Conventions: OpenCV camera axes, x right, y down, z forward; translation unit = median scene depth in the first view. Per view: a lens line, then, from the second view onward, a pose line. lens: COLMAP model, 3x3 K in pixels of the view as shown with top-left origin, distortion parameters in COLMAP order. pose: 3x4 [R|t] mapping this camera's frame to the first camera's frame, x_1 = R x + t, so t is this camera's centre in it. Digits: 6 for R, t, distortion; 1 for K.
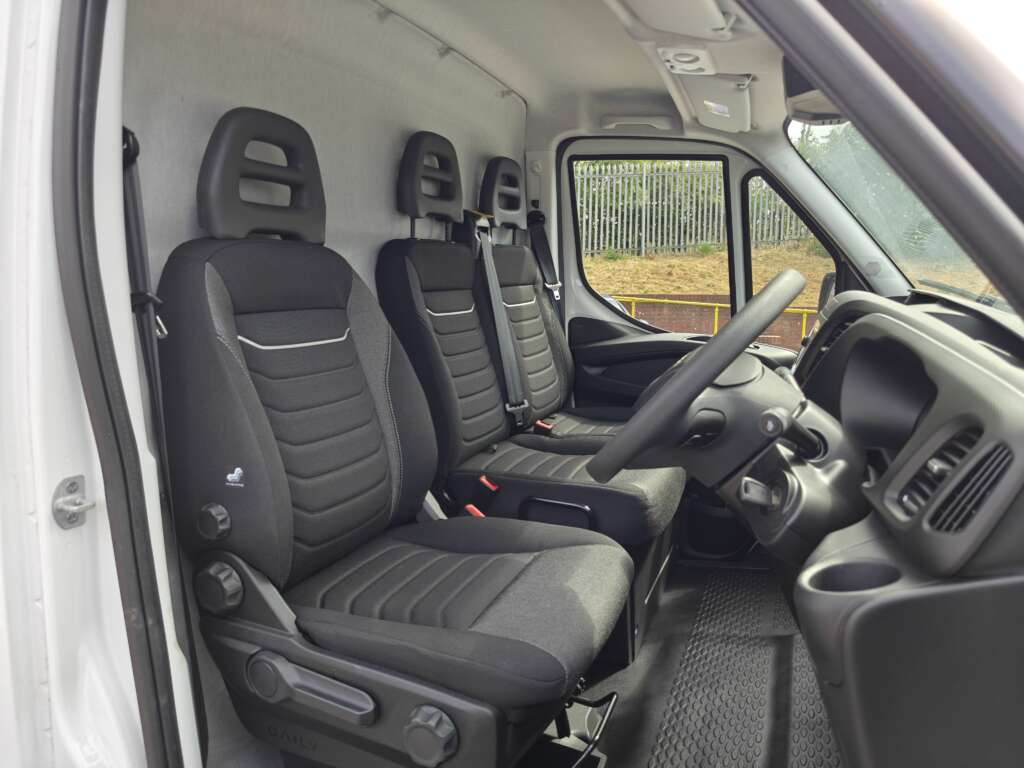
lens RADIAL K [[686.0, 0, 513.7], [0, 686.0, 381.1], [0, 0, 1]] dist [0.008992, -0.011834]
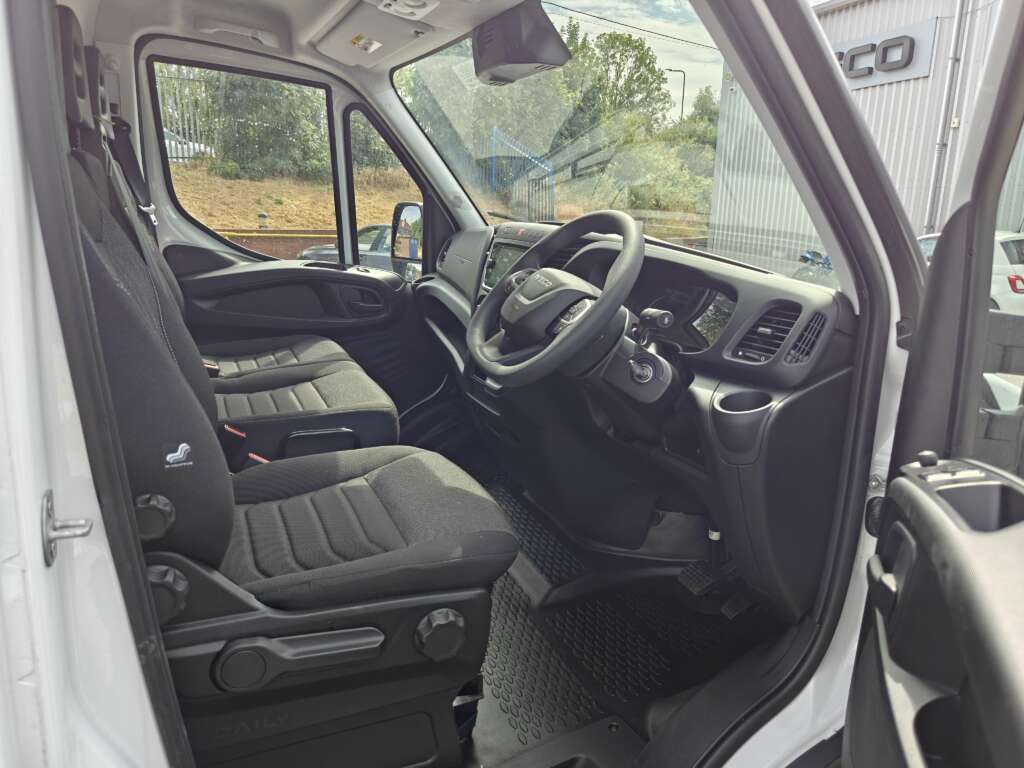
lens RADIAL K [[686.0, 0, 511.8], [0, 686.0, 386.4], [0, 0, 1]] dist [0.008992, -0.011834]
pose [[0.680566, -0.163754, 0.714153, -0.316319], [0.078505, 0.985391, 0.151135, -0.015276], [-0.728468, -0.046793, 0.683479, 0.070055]]
